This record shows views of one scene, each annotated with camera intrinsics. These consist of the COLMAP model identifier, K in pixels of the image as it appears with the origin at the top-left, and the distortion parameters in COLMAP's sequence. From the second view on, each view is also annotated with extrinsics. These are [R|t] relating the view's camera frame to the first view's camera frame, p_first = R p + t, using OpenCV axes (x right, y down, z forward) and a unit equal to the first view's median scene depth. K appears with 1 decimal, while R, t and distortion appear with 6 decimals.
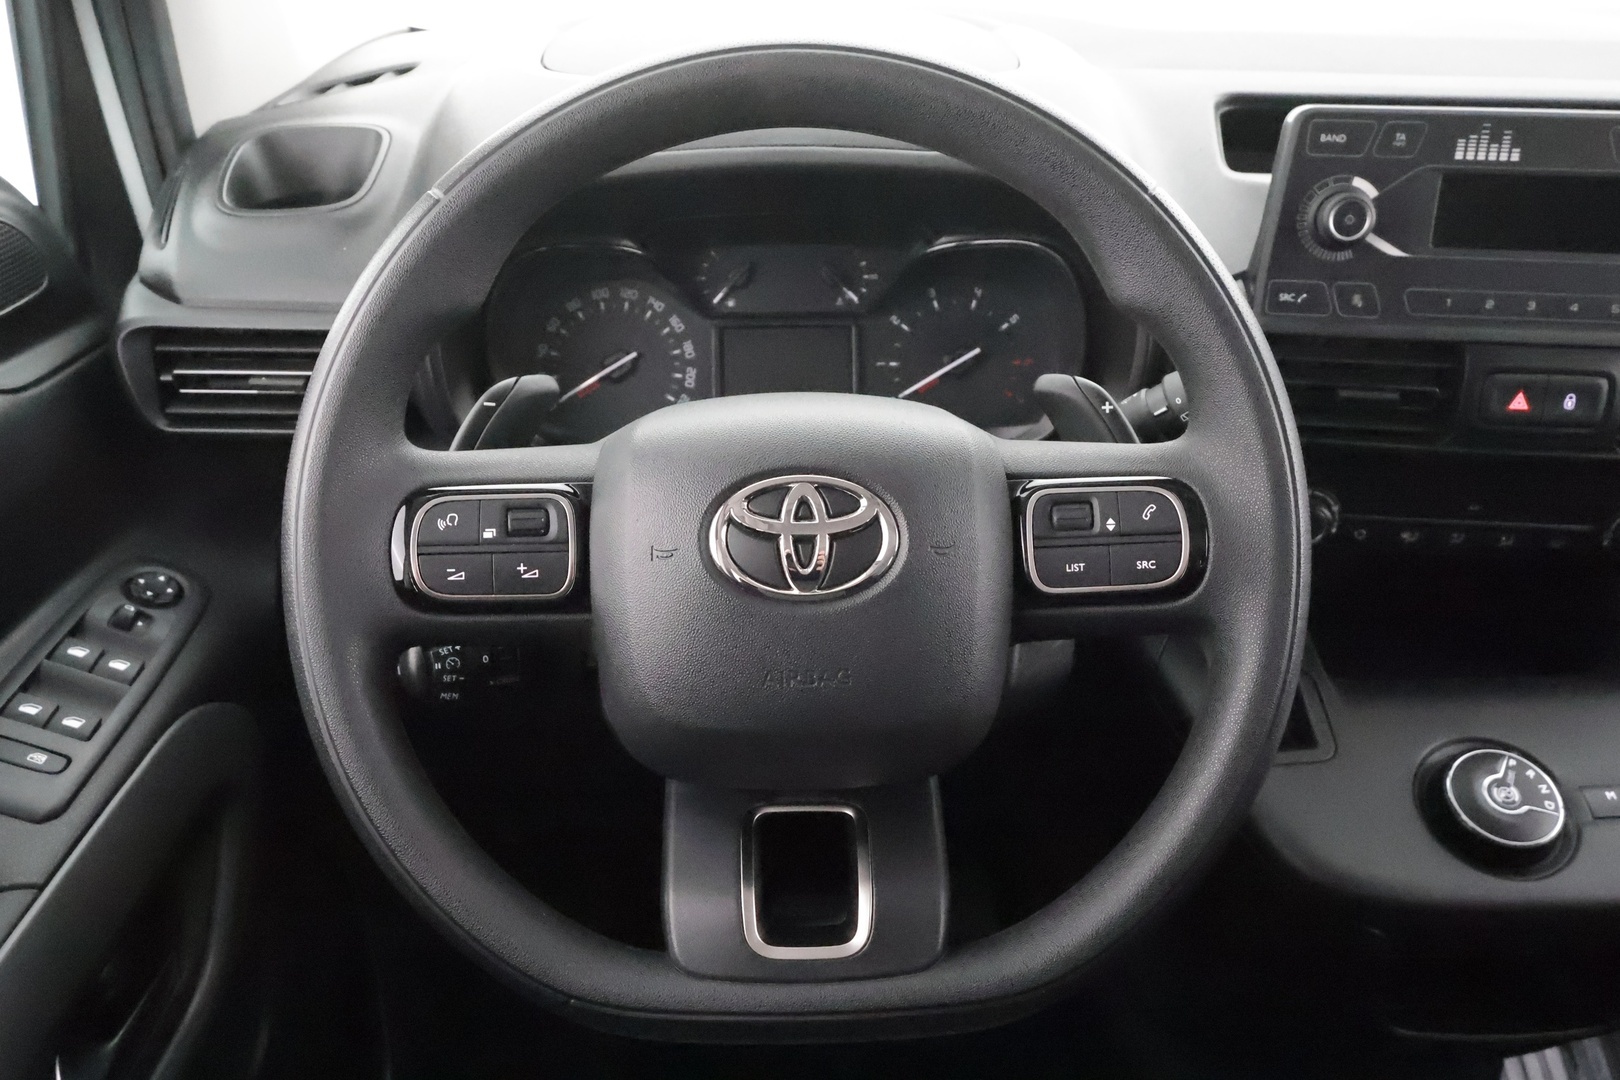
lens RADIAL K [[1282.4, 0, 810.0], [0, 1282.4, 540.0], [0, 0, 1]] dist [0.002056, -0.000029]
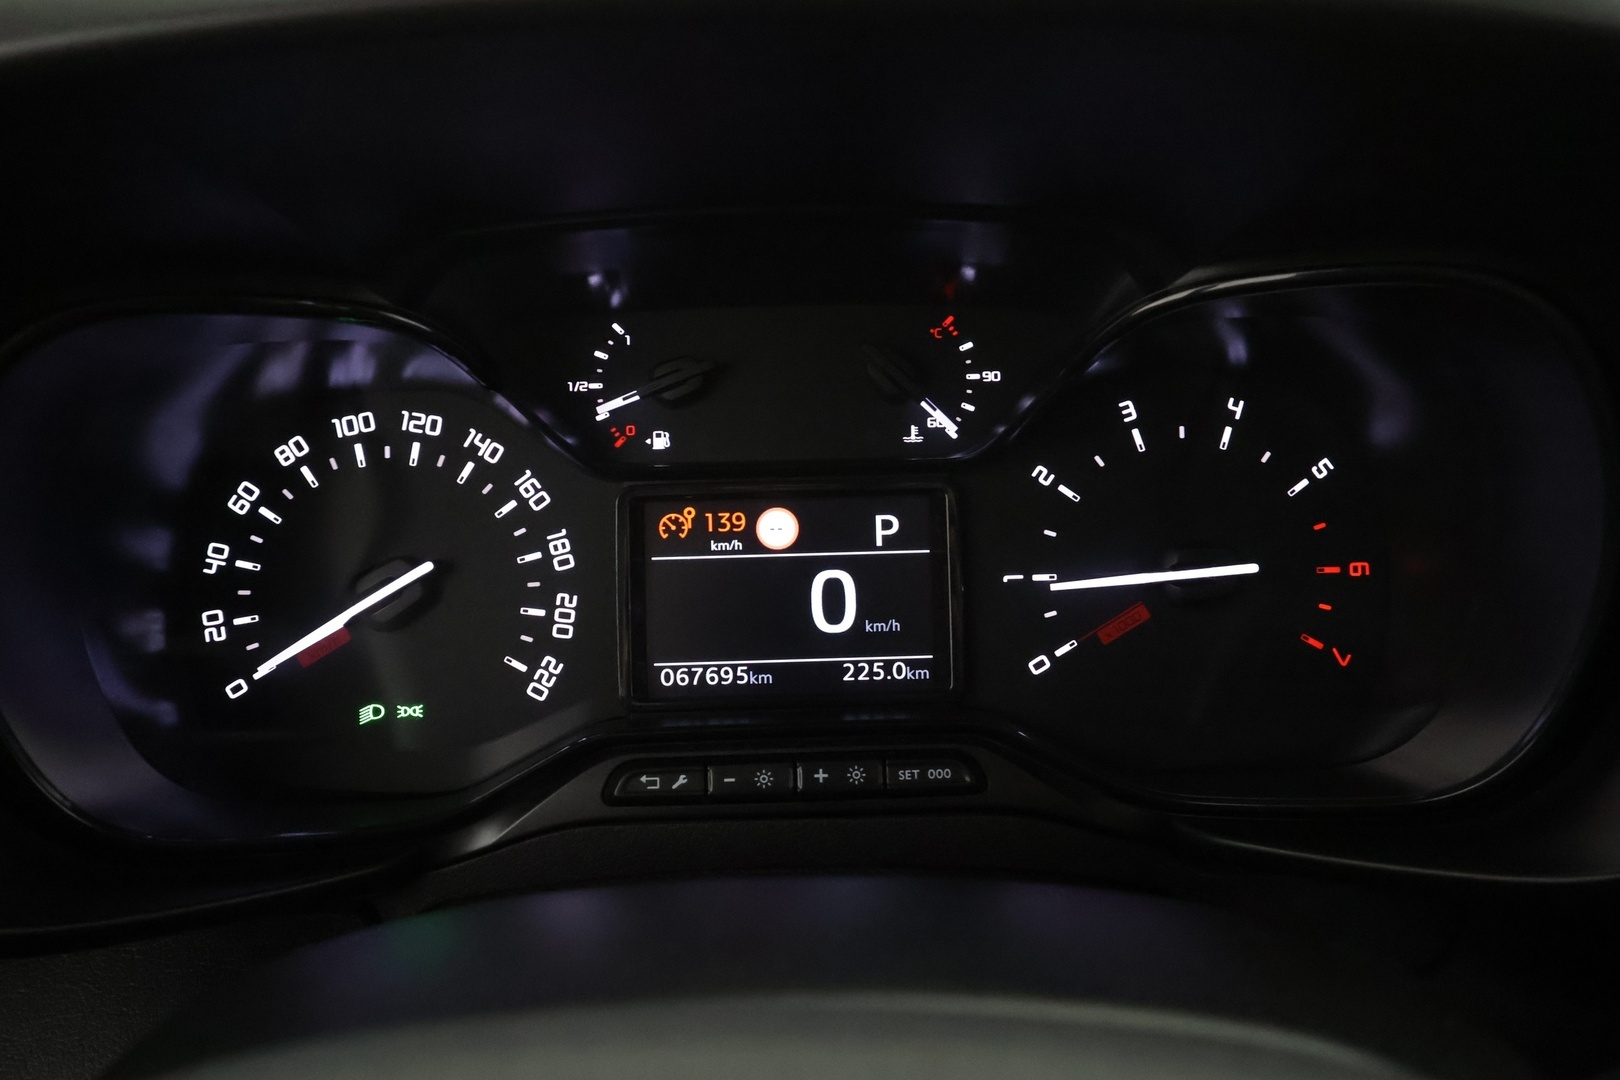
lens RADIAL K [[1282.4, 0, 810.0], [0, 1282.4, 540.0], [0, 0, 1]] dist [0.002056, -0.000029]
pose [[0.999732, -0.012838, -0.019272, -0.004399], [0.011058, 0.995902, -0.089766, -0.141644], [0.020345, 0.089528, 0.995776, 0.723730]]
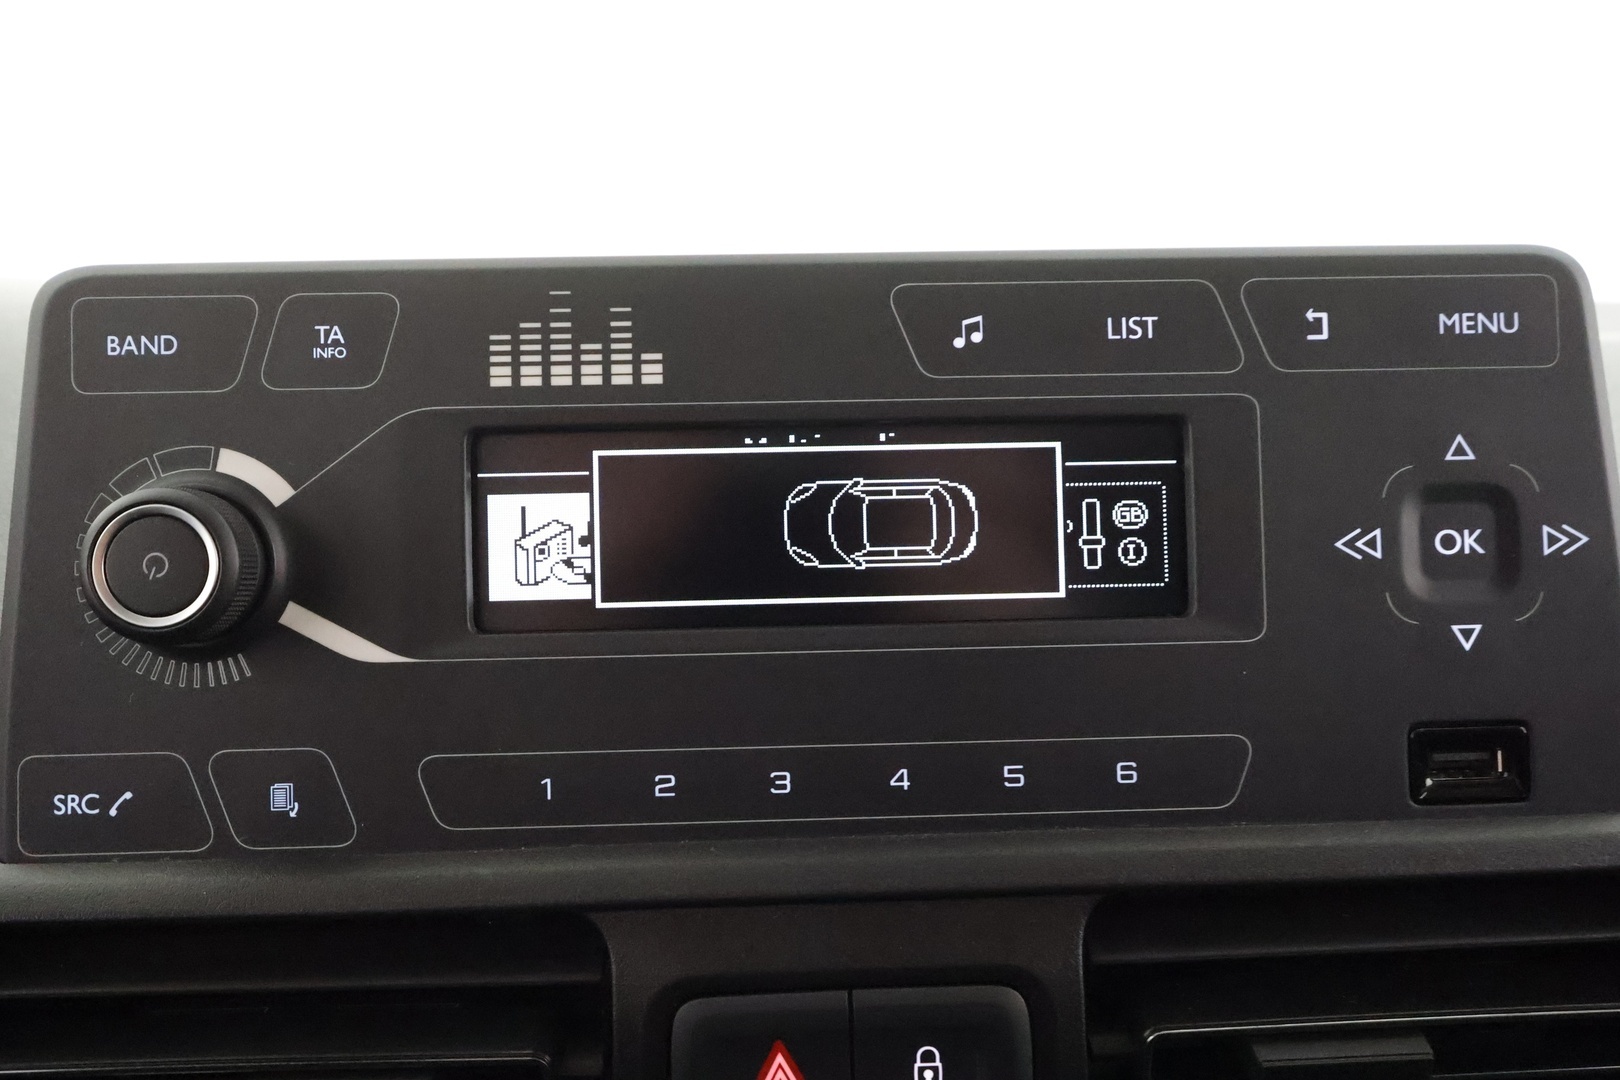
lens RADIAL K [[1282.4, 0, 810.0], [0, 1282.4, 540.0], [0, 0, 1]] dist [0.002056, -0.000029]
pose [[0.990479, -0.046290, 0.129651, 0.544613], [0.084537, 0.947810, -0.307424, -0.142258], [-0.108654, 0.315457, 0.942699, 0.675361]]
